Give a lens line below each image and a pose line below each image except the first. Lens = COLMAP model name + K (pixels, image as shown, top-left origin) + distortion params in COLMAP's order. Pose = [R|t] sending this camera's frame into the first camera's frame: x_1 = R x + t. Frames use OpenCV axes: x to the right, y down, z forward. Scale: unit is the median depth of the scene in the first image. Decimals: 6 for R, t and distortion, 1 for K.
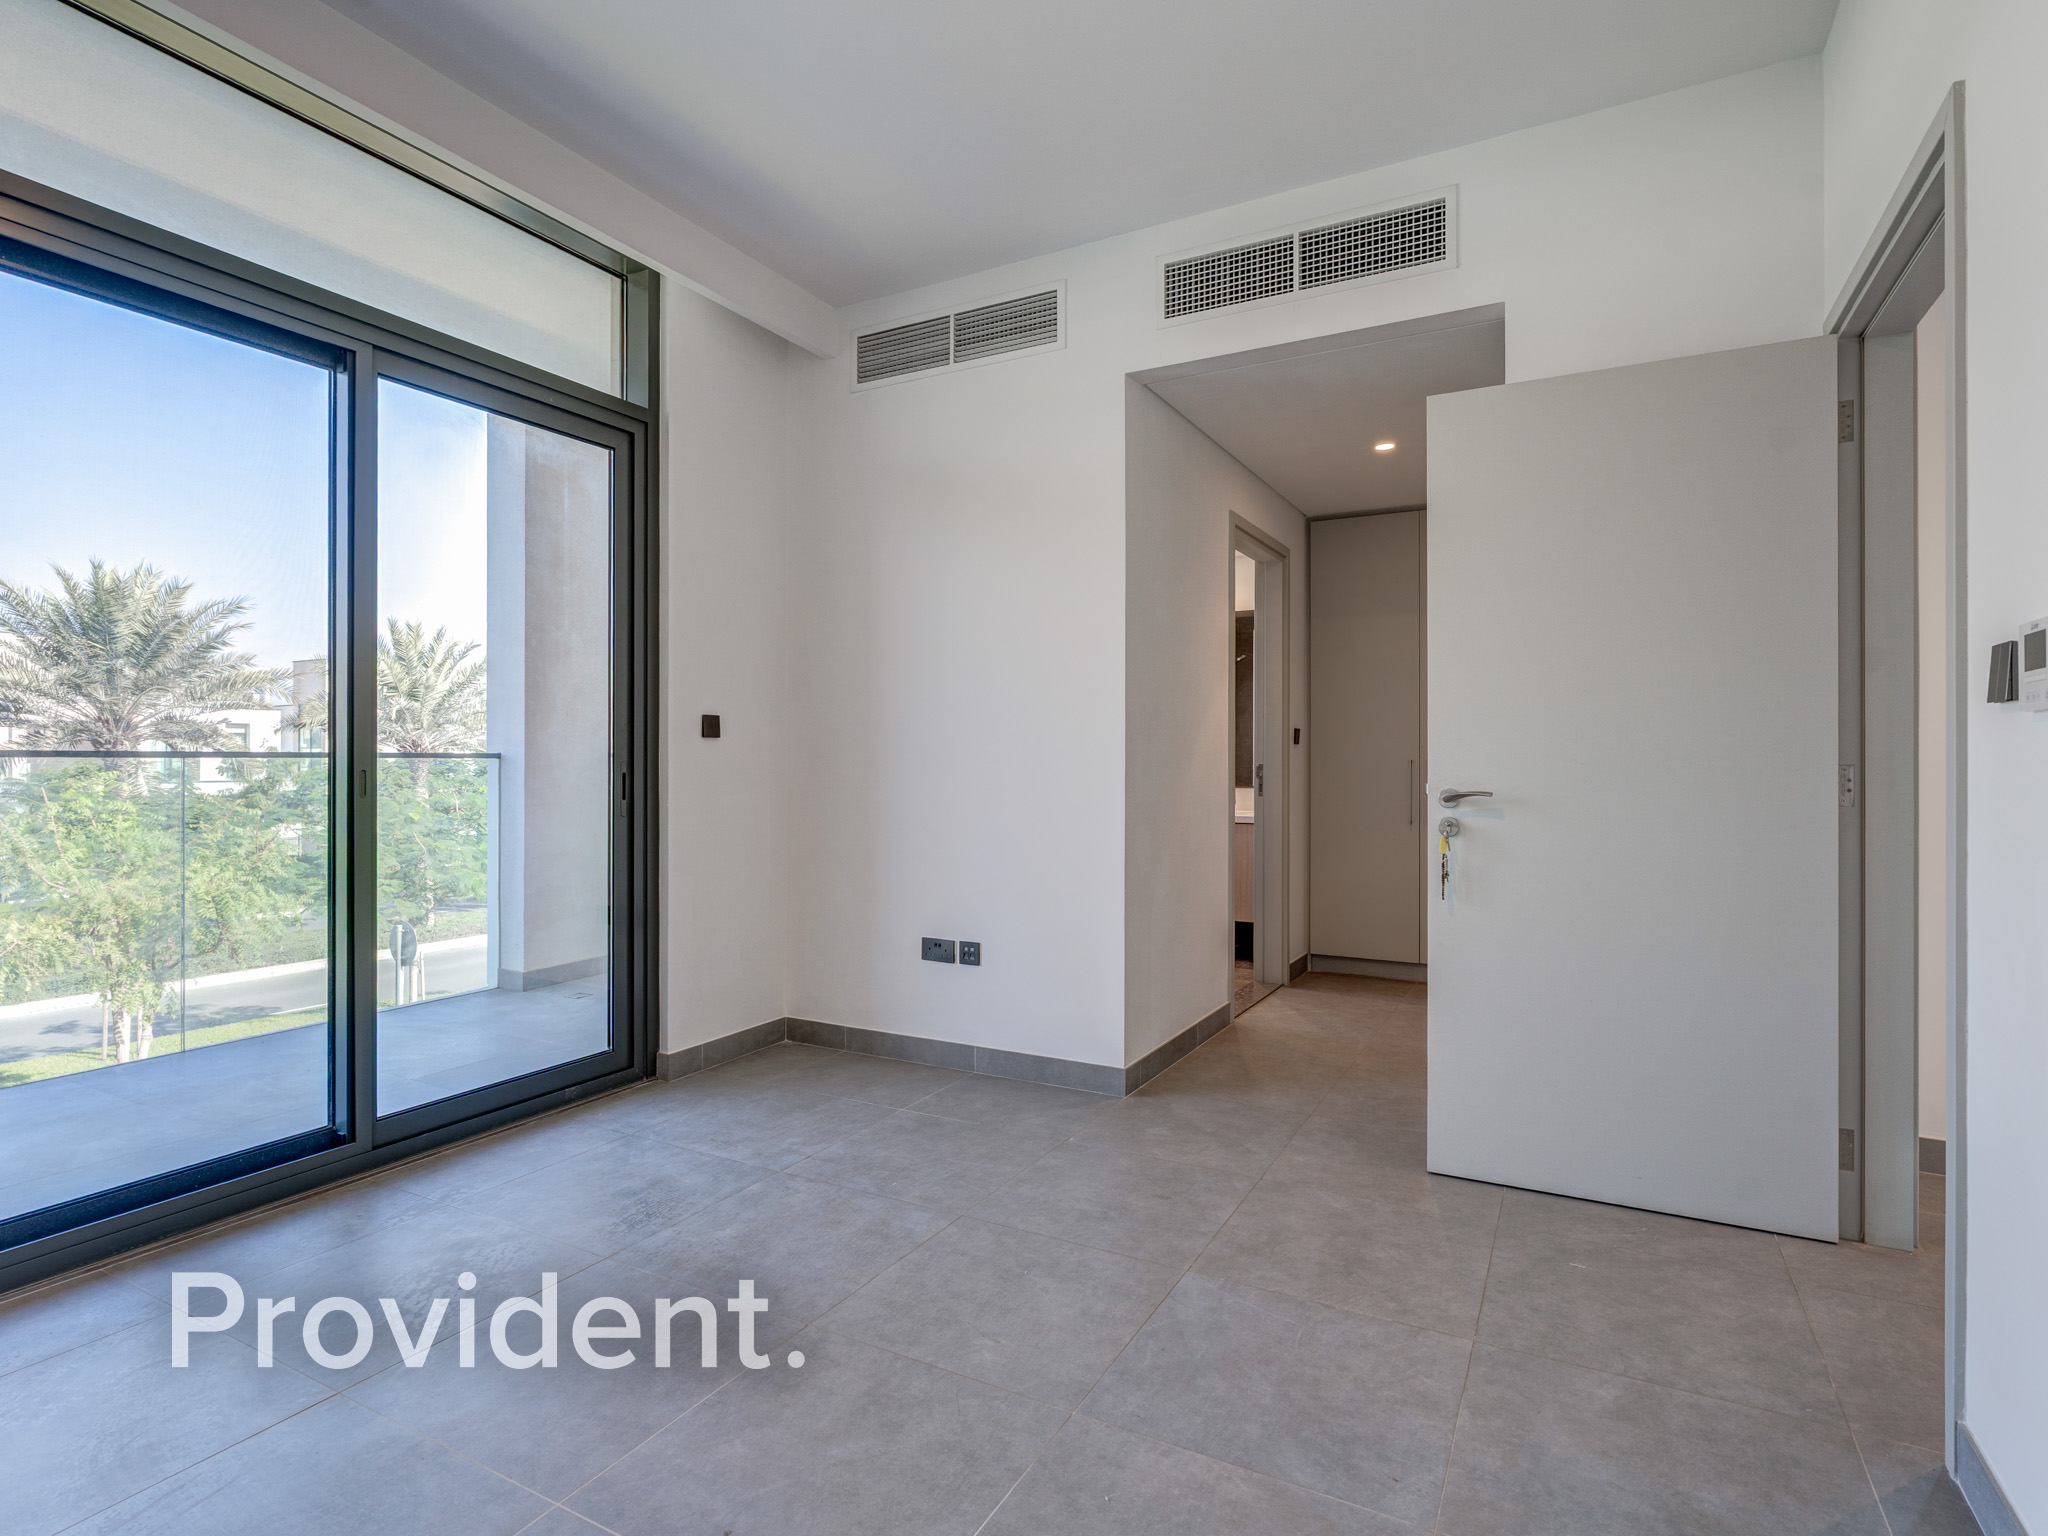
lens RADIAL K [[1048.6, 0, 1008.5], [0, 1048.6, 767.2], [0, 0, 1]] dist [-0.006082, 0.000816]
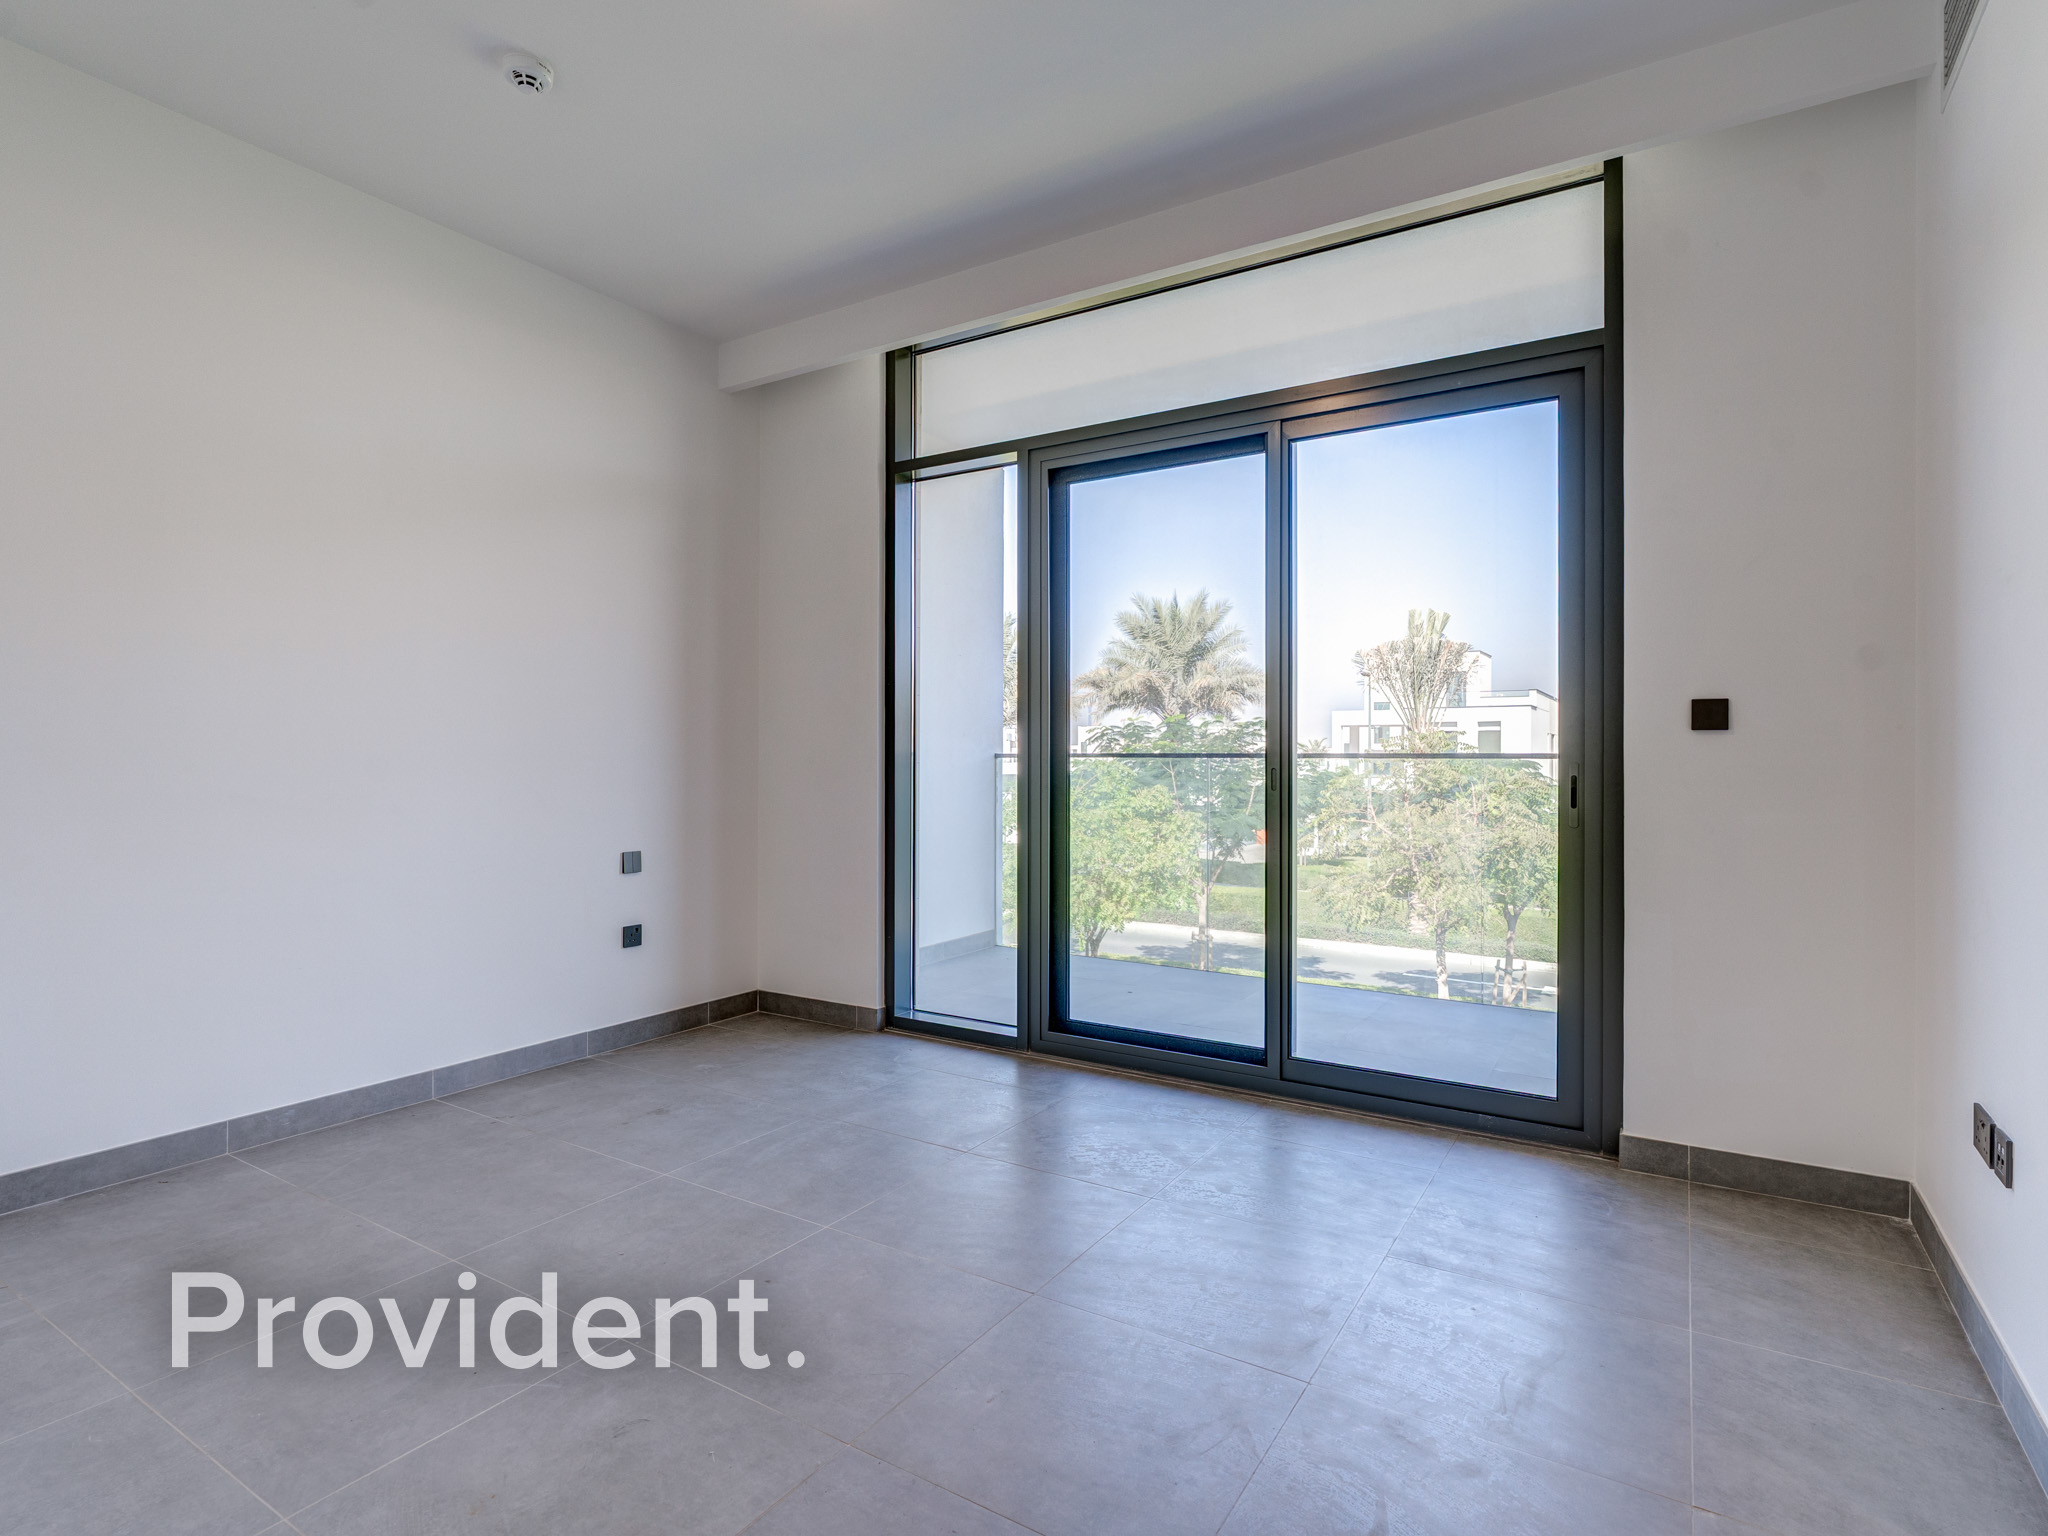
lens RADIAL K [[1048.6, 0, 1008.3], [0, 1048.6, 765.6], [0, 0, 1]] dist [-0.006082, 0.000816]
pose [[-0.052179, 0.005033, -0.998625, 0.551603], [-0.011774, 0.999915, 0.005655, -0.002679], [0.998568, 0.012053, -0.052115, 0.657082]]
